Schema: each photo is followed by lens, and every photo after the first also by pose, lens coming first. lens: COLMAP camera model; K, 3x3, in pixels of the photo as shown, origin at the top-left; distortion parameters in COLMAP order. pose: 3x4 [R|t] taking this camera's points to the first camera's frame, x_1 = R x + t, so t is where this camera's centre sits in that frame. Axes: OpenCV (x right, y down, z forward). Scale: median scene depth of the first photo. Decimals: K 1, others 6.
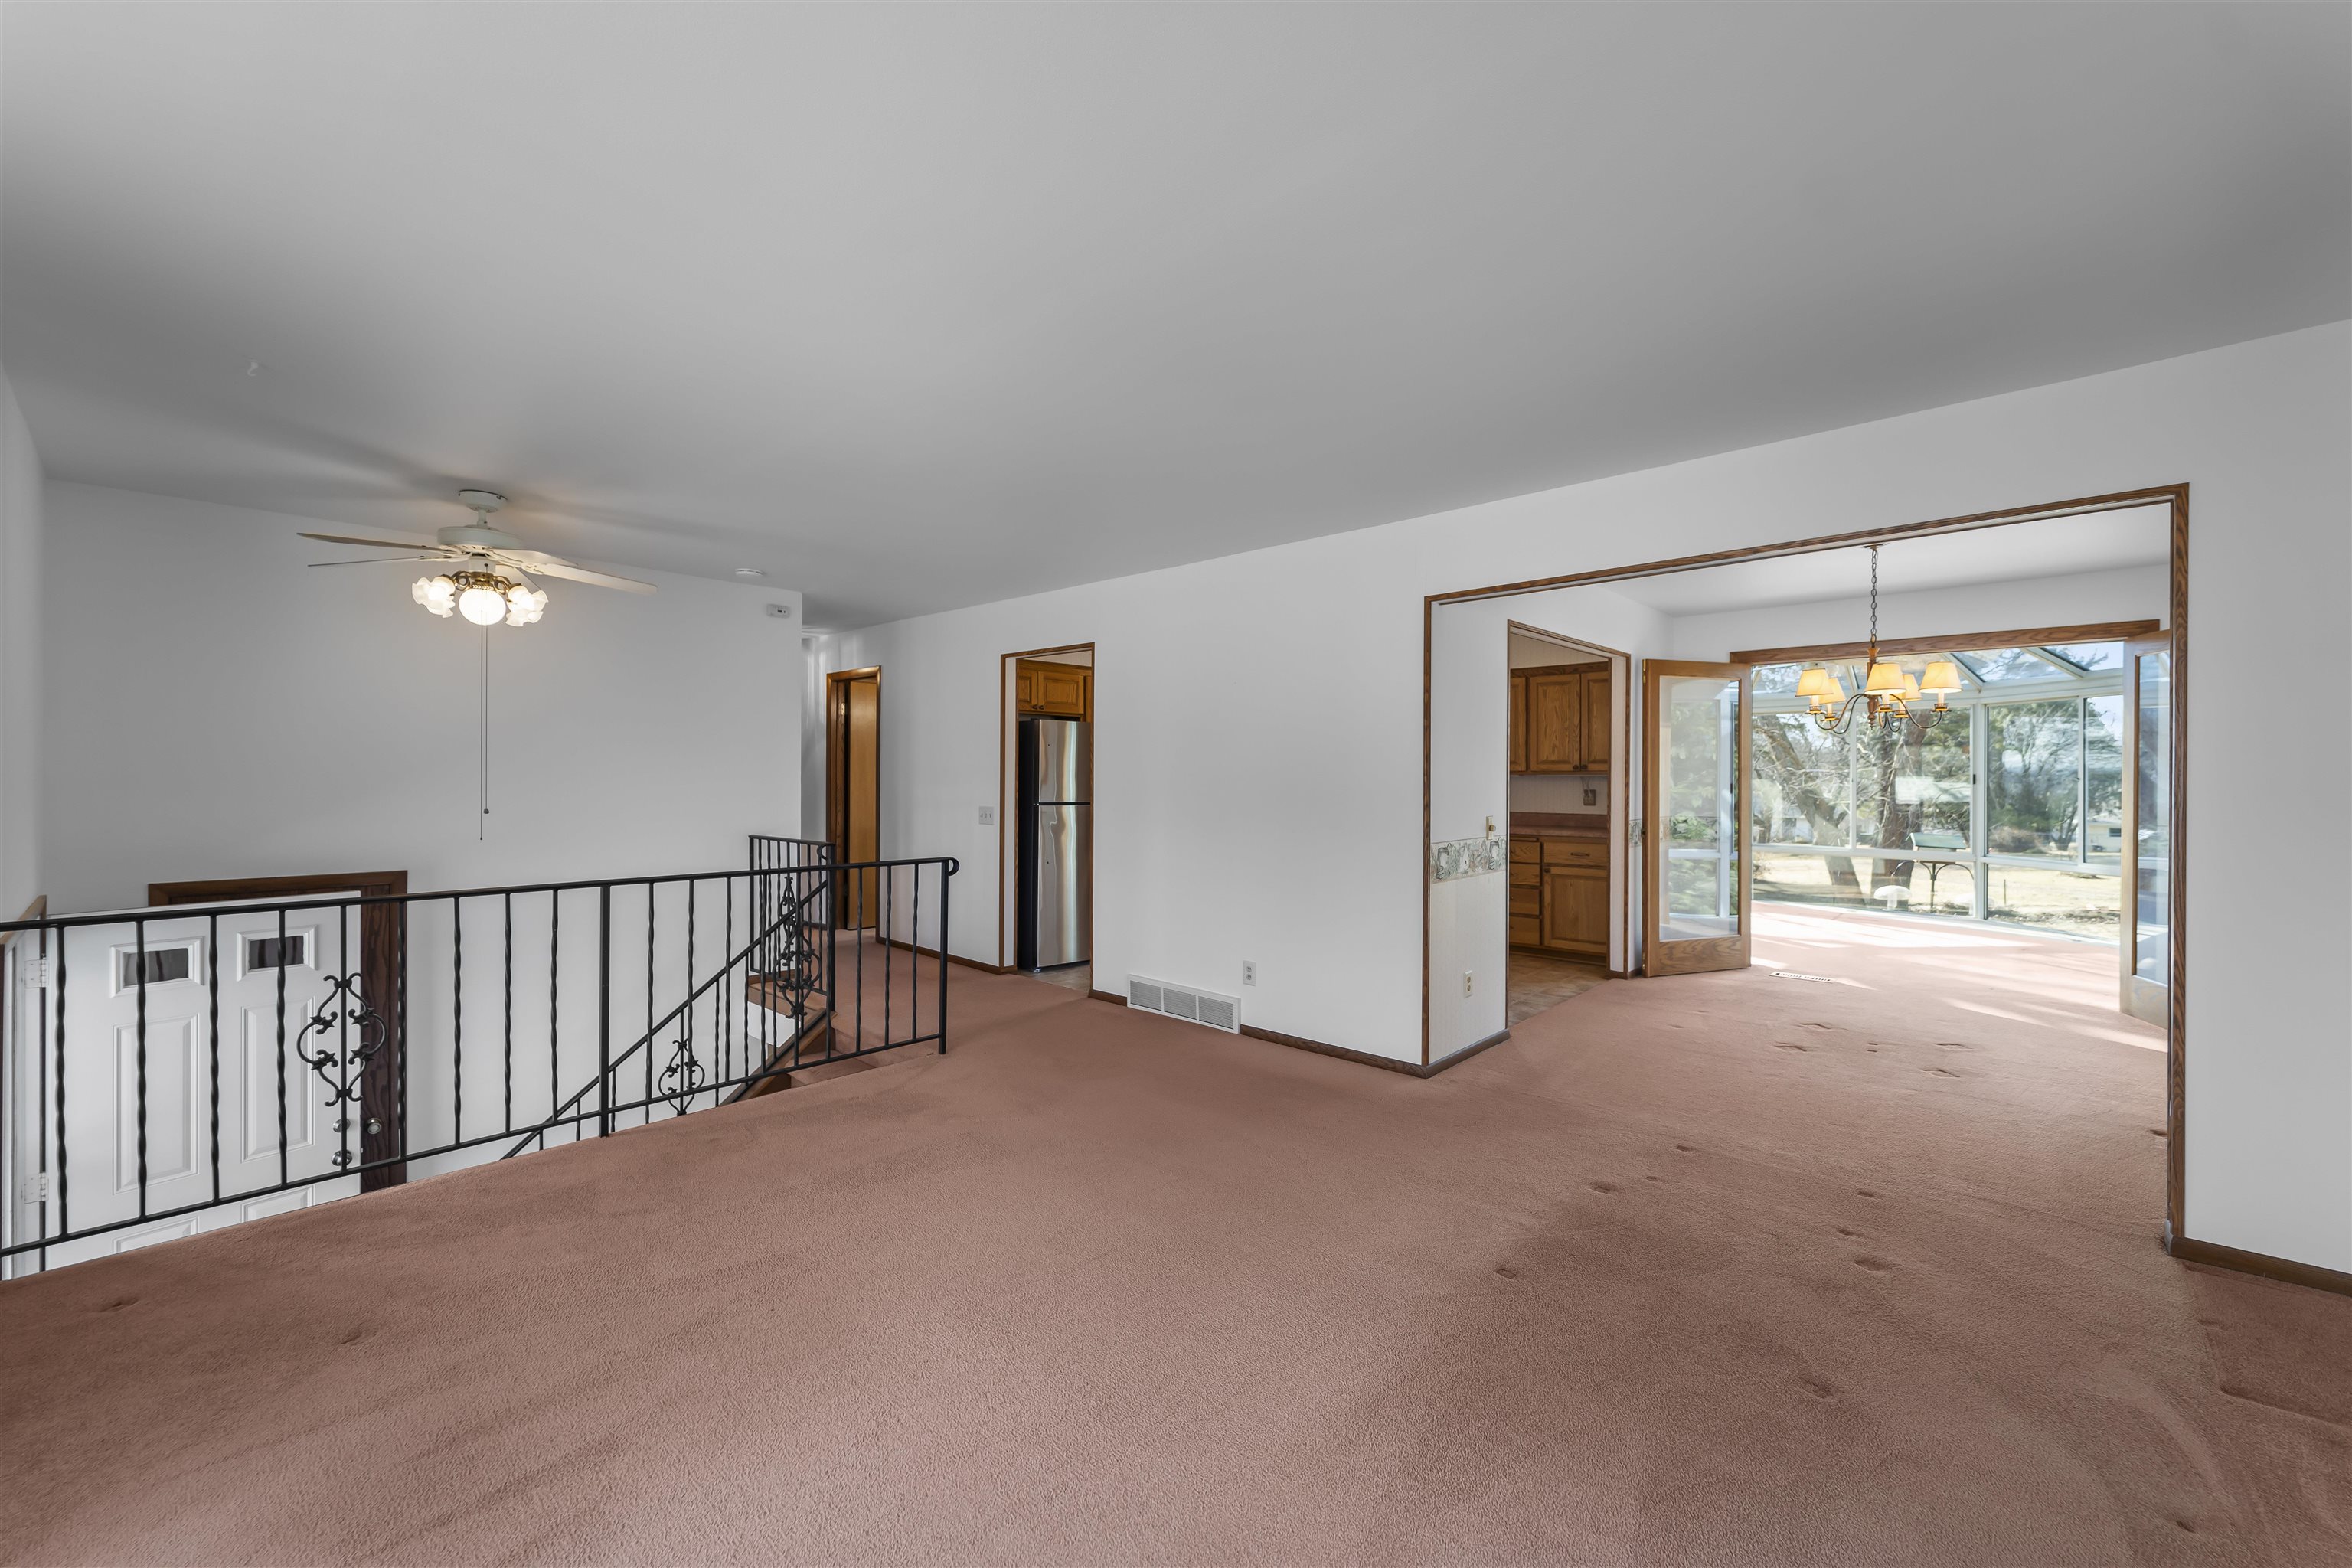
lens RADIAL K [[953.9, 0, 1172.2], [0, 953.9, 774.1], [0, 0, 1]] dist [0.002275, 0.000441]
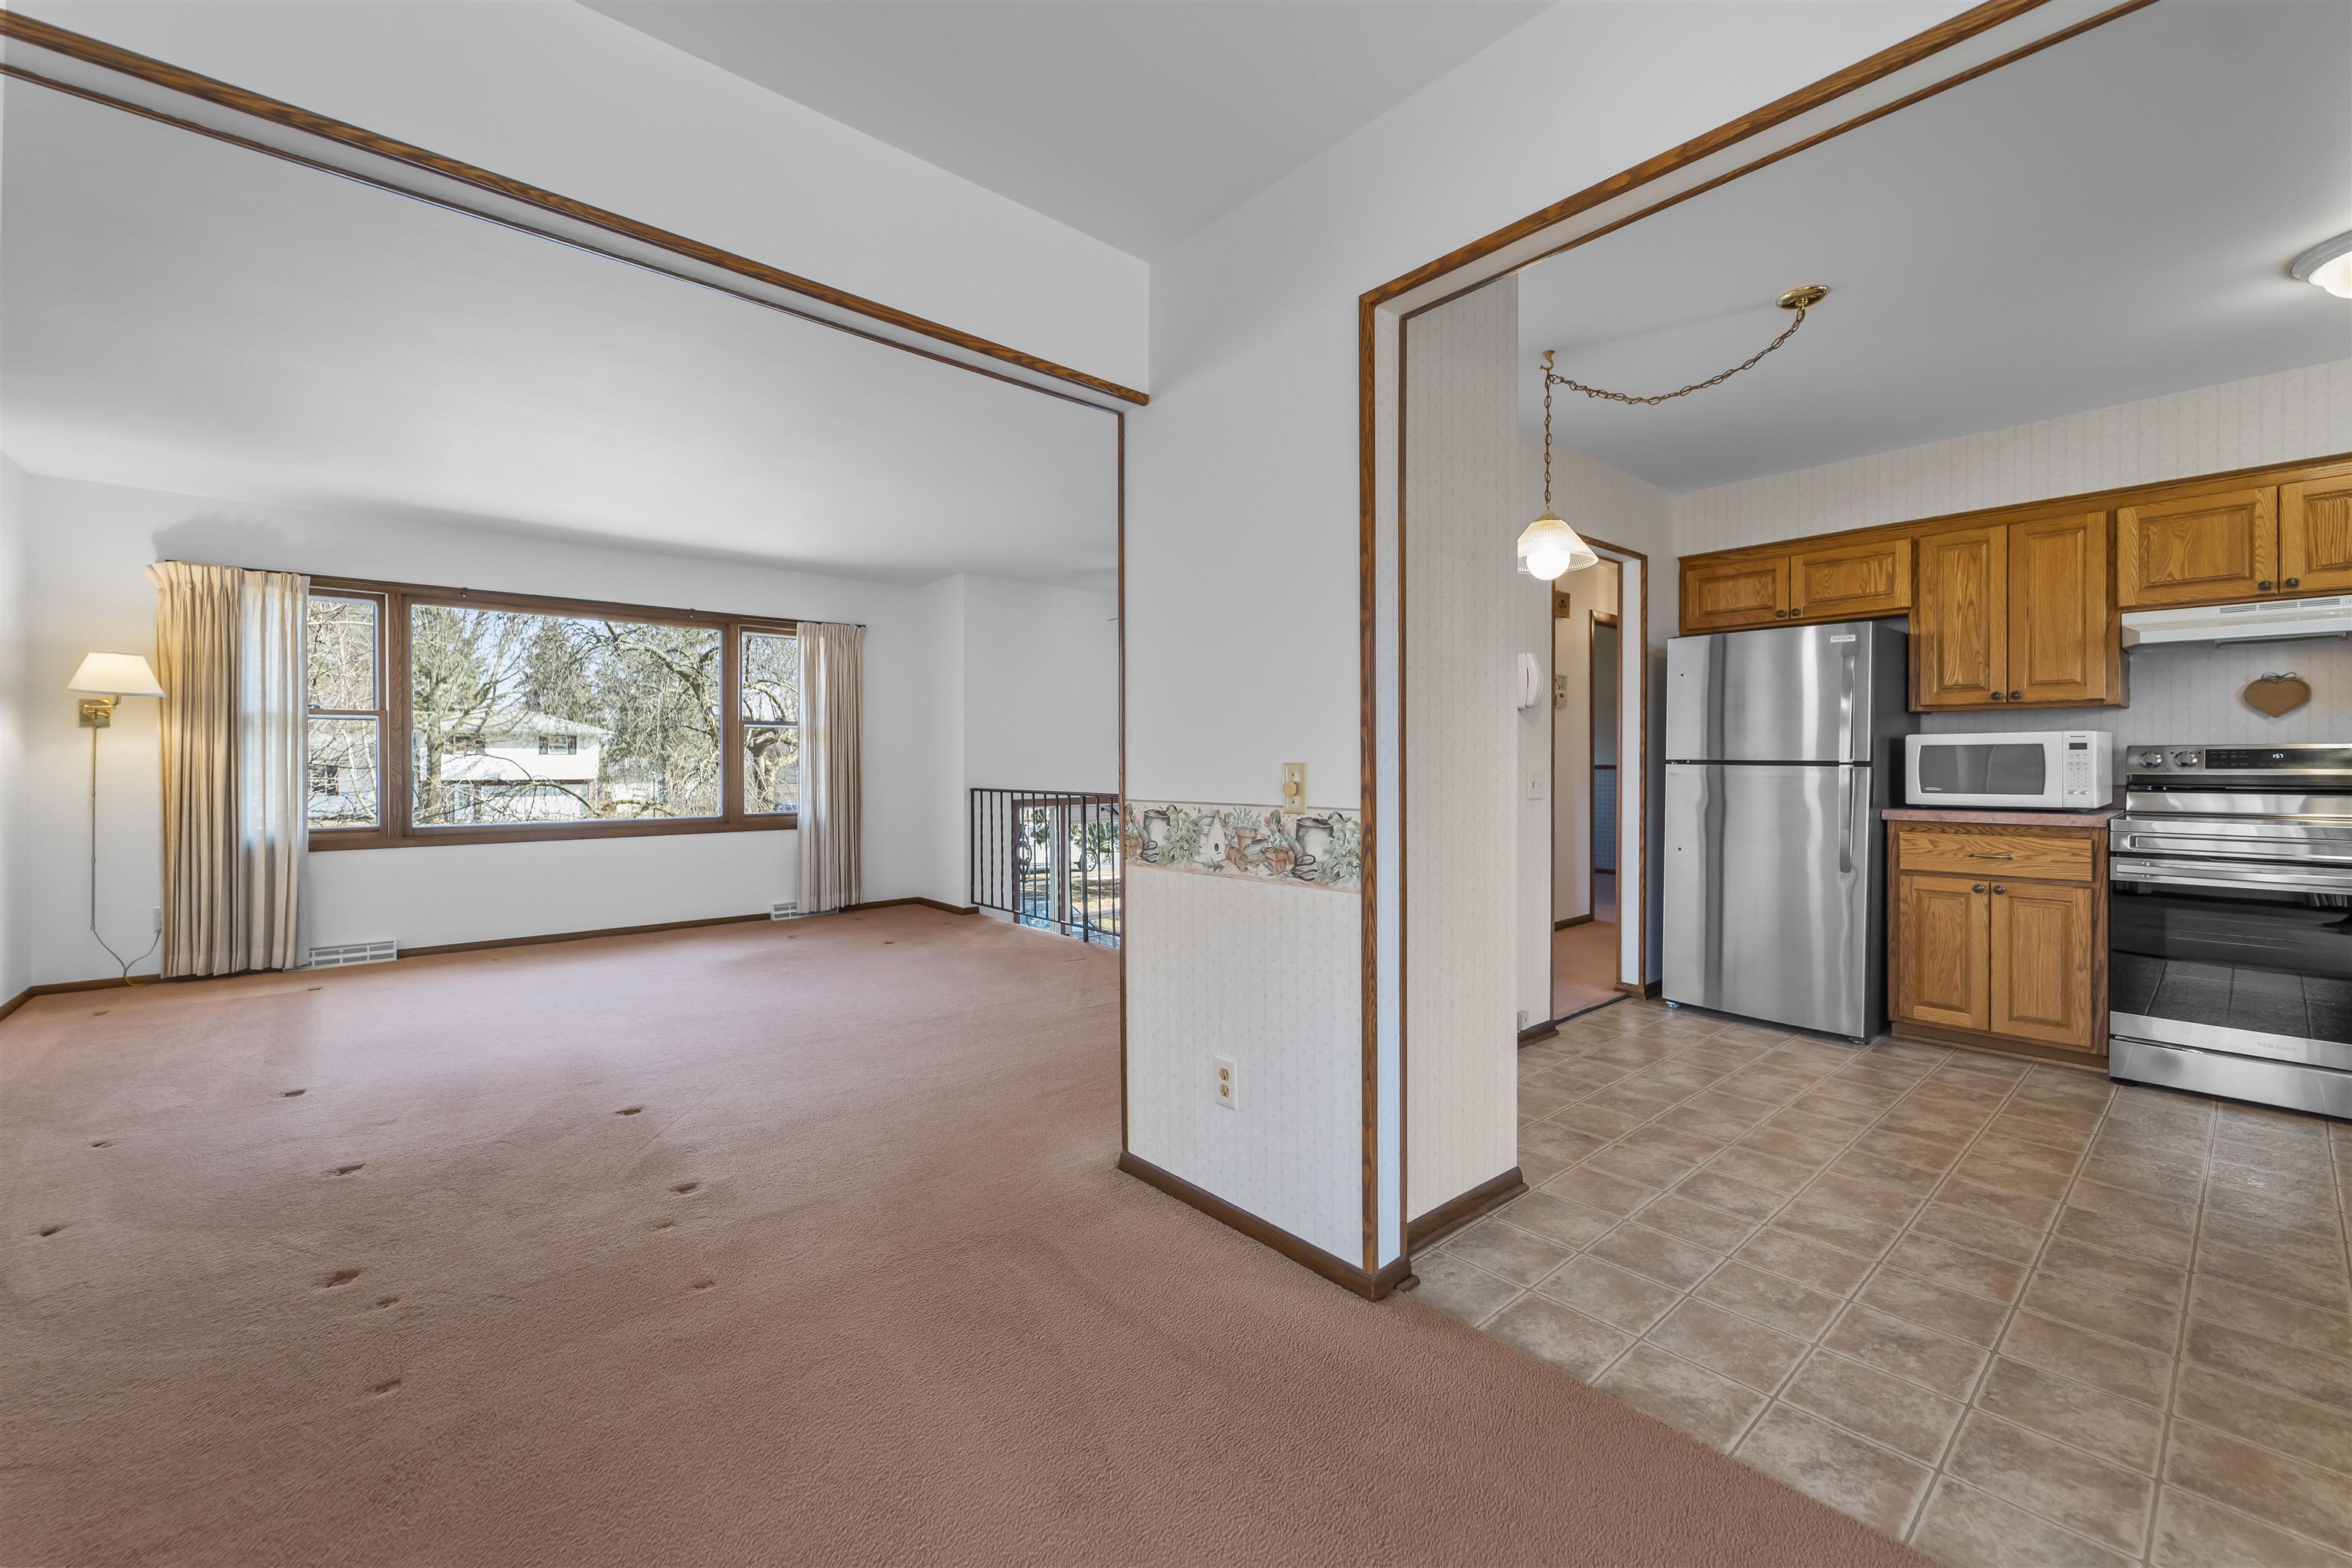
lens RADIAL K [[953.9, 0, 1172.8], [0, 953.9, 773.0], [0, 0, 1]] dist [0.002275, 0.000441]
pose [[-0.127879, 0.005462, -0.991775, 0.797778], [0.001194, 0.999985, 0.005353, 0.046816], [0.991789, -0.000500, -0.127883, 0.998986]]
